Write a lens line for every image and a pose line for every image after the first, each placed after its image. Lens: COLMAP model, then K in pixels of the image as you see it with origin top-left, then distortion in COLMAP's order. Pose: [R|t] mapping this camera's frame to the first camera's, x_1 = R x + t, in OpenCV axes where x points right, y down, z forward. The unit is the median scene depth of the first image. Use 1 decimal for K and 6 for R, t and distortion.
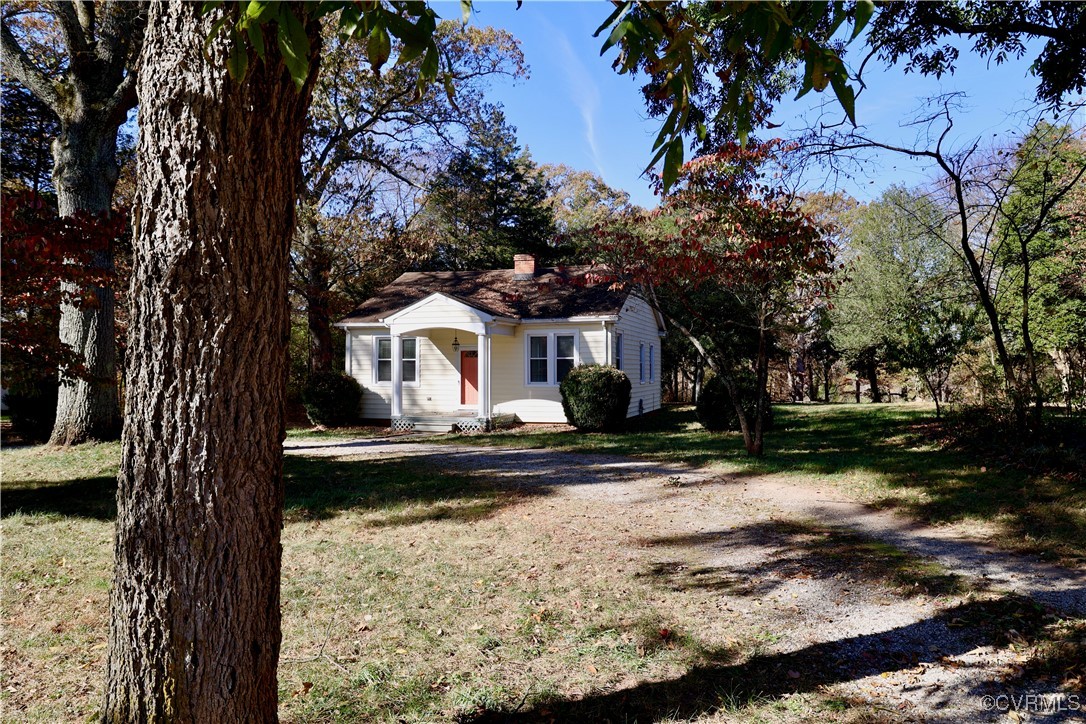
lens RADIAL K [[755.5, 0, 543.0], [0, 755.5, 362.0], [0, 0, 1]] dist [-0.103259, 0.085344]
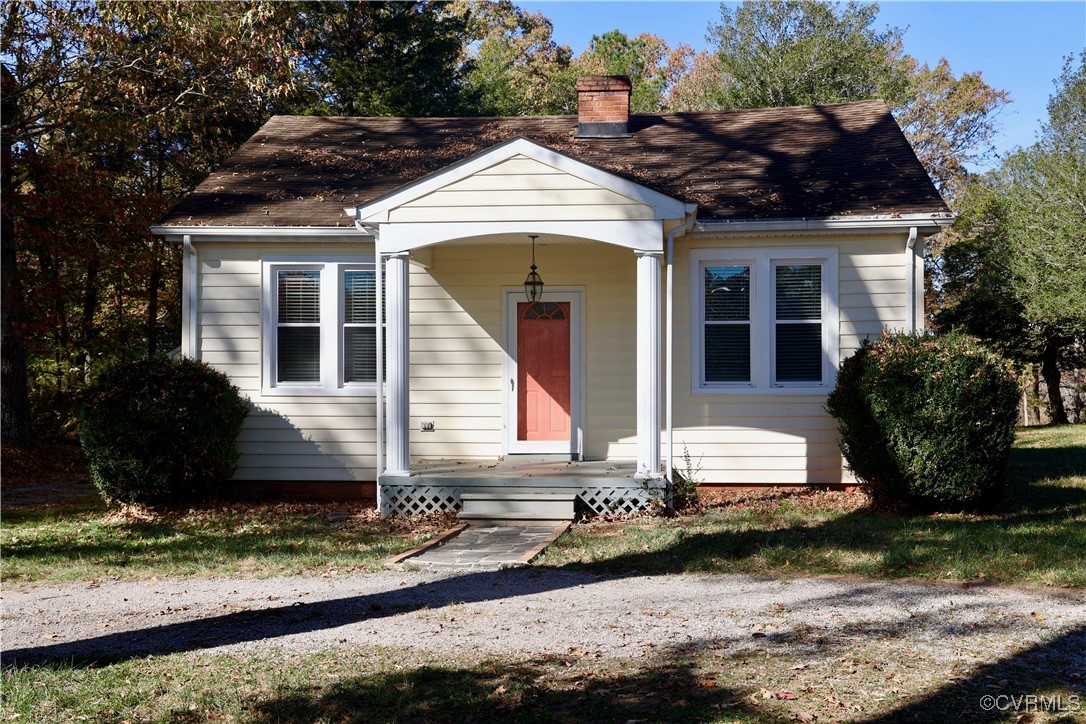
lens RADIAL K [[1270.3, 0, 543.0], [0, 1270.3, 362.0], [0, 0, 1]] dist [0.090591, -0.019407]
pose [[0.974044, -0.001363, 0.226355, -0.256811], [-0.000568, 0.999964, 0.008465, 0.010765], [-0.226358, -0.008374, 0.974008, 0.374176]]
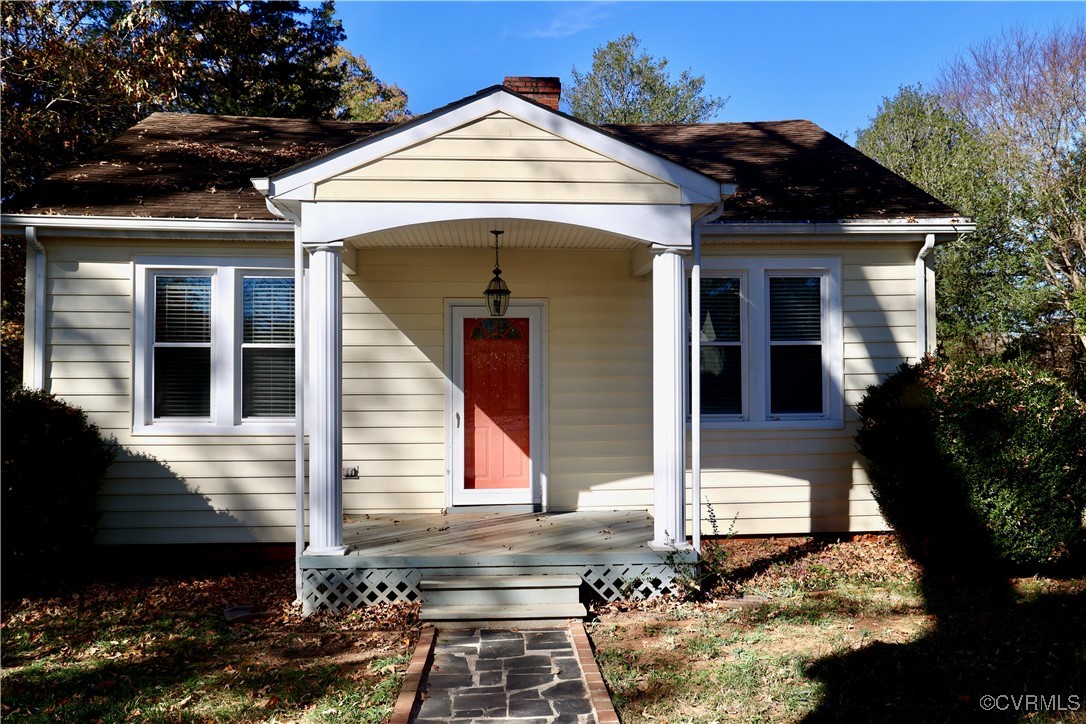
lens RADIAL K [[980.7, 0, 547.3], [0, 980.7, 359.5], [0, 0, 1]] dist [-0.005383, 0.014560]
pose [[0.922080, 0.004113, 0.386977, -0.247404], [0.001197, 0.999908, -0.013481, 0.008306], [-0.386997, 0.012894, 0.921991, 0.637950]]
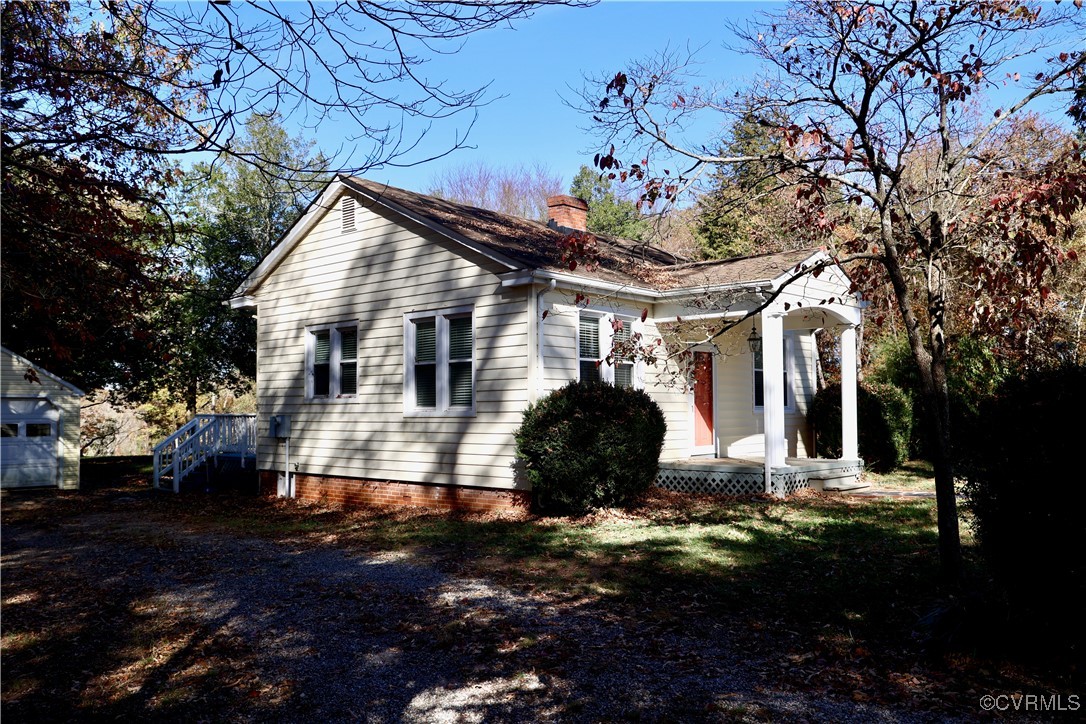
lens RADIAL K [[900.6, 0, 543.0], [0, 900.6, 362.0], [0, 0, 1]] dist [0.000303, 0.000026]
pose [[0.407077, 0.046744, 0.912197, -0.803216], [-0.004176, 0.998774, -0.049317, 0.027938], [-0.913384, 0.016267, 0.406773, 0.865468]]
